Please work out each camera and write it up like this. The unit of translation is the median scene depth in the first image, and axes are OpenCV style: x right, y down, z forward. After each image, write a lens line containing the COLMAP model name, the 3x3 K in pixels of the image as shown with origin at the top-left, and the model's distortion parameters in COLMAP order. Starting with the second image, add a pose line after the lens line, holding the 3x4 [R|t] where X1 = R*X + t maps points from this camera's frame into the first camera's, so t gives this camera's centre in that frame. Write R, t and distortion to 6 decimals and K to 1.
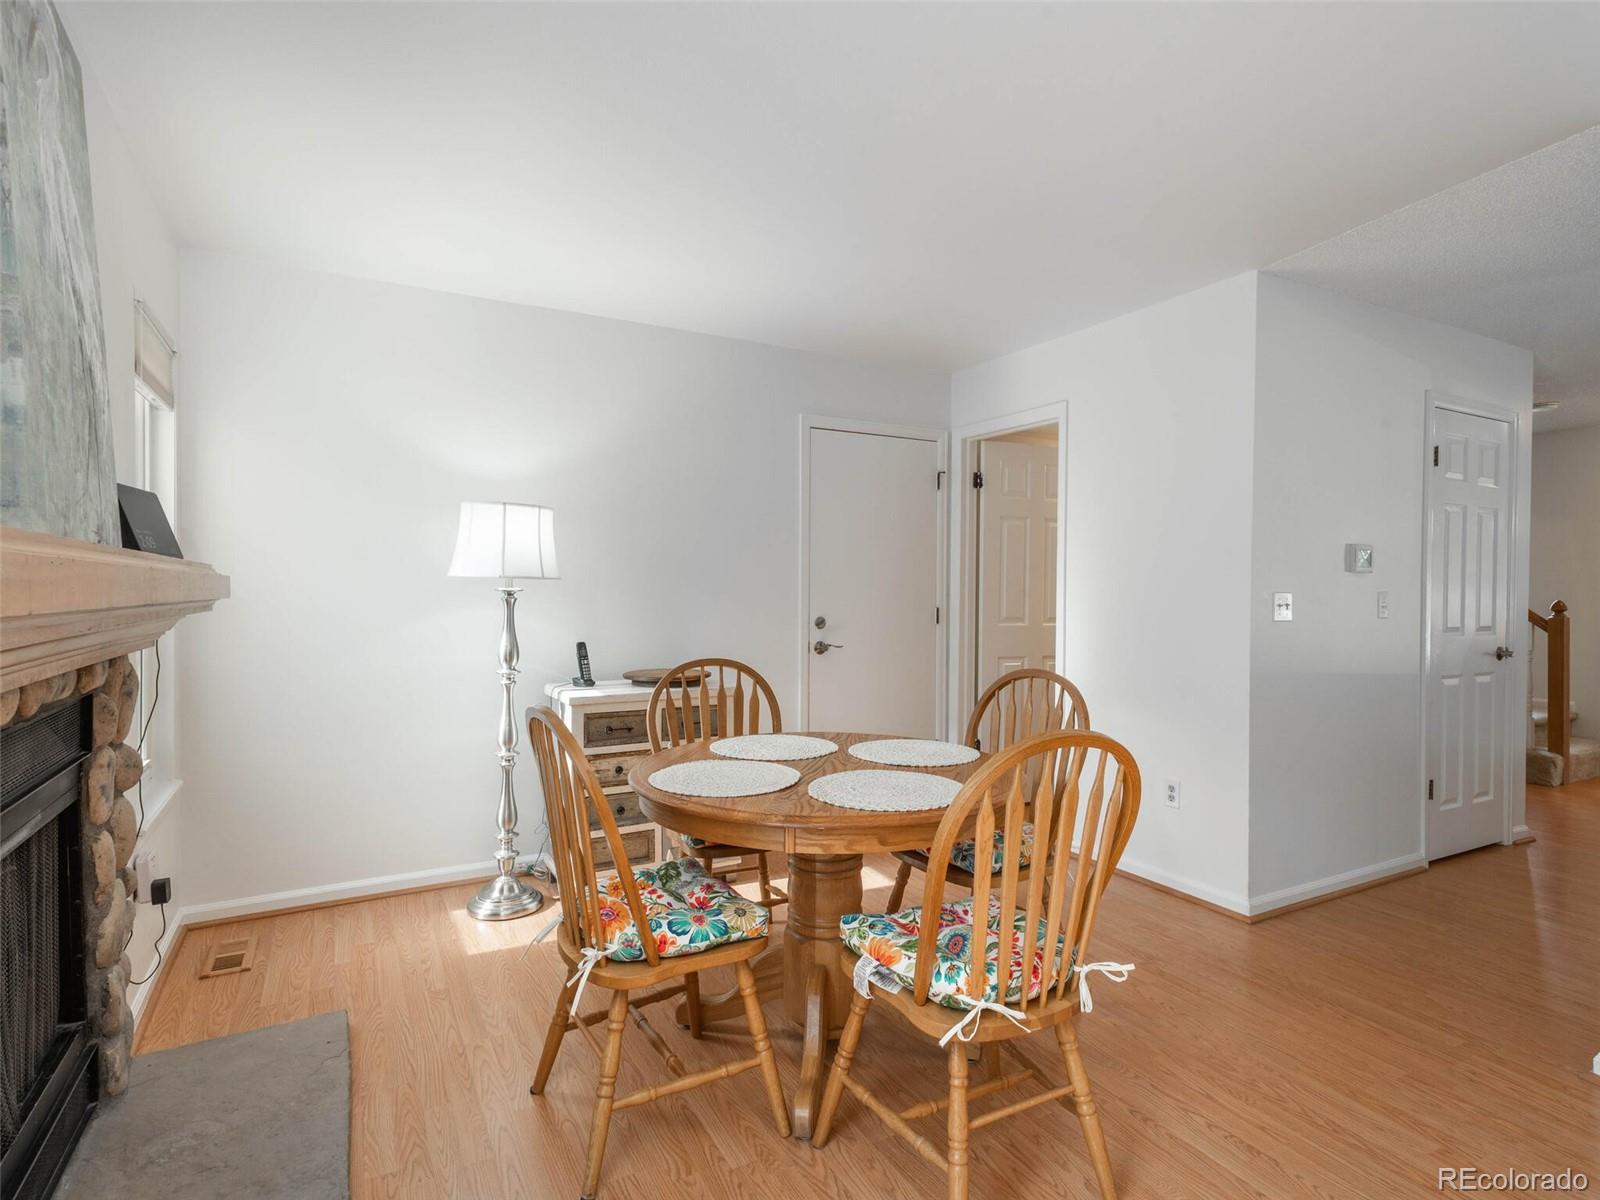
lens RADIAL K [[853.8, 0, 800.0], [0, 853.8, 600.0], [0, 0, 1]] dist [0.021768, 0.000286]
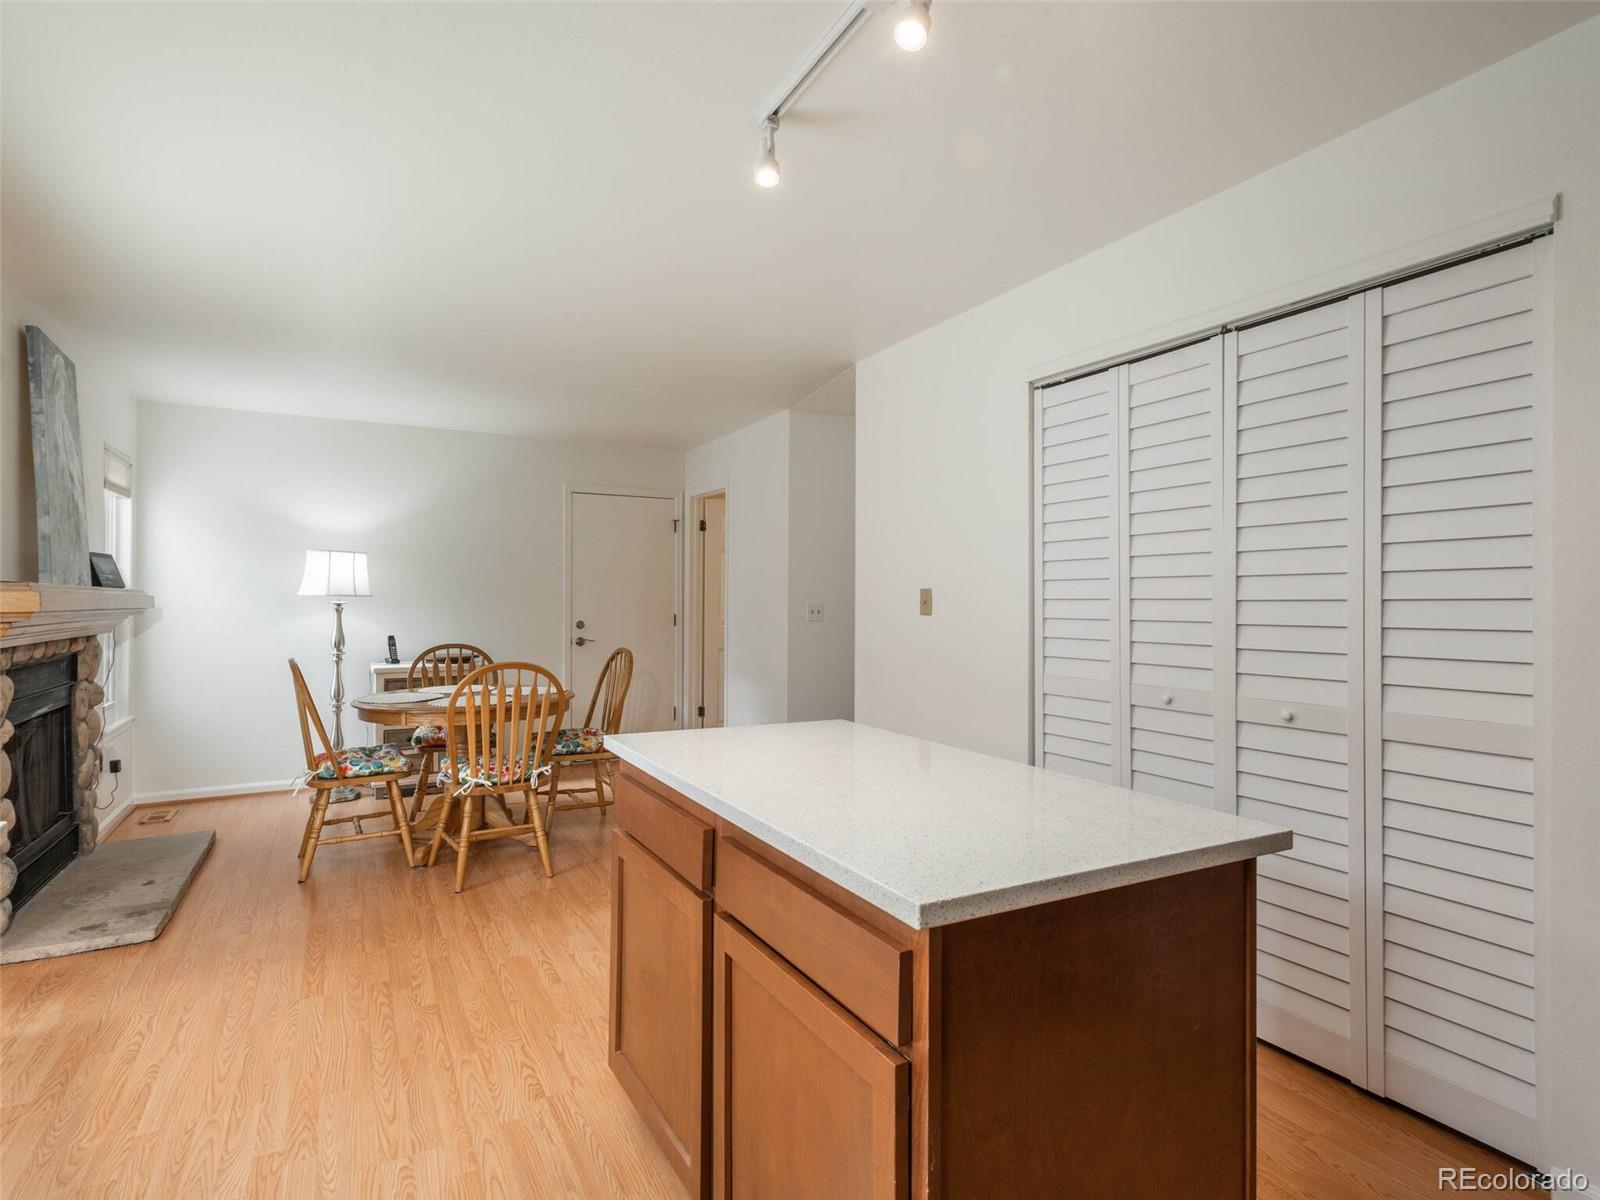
lens RADIAL K [[862.2, 0, 789.6], [0, 862.2, 592.1], [0, 0, 1]] dist [0.029710, 0.001509]
pose [[0.999915, -0.000916, -0.013013, 0.608295], [0.000623, 0.999748, -0.022442, 0.006542], [0.013030, 0.022432, 0.999663, -0.722154]]
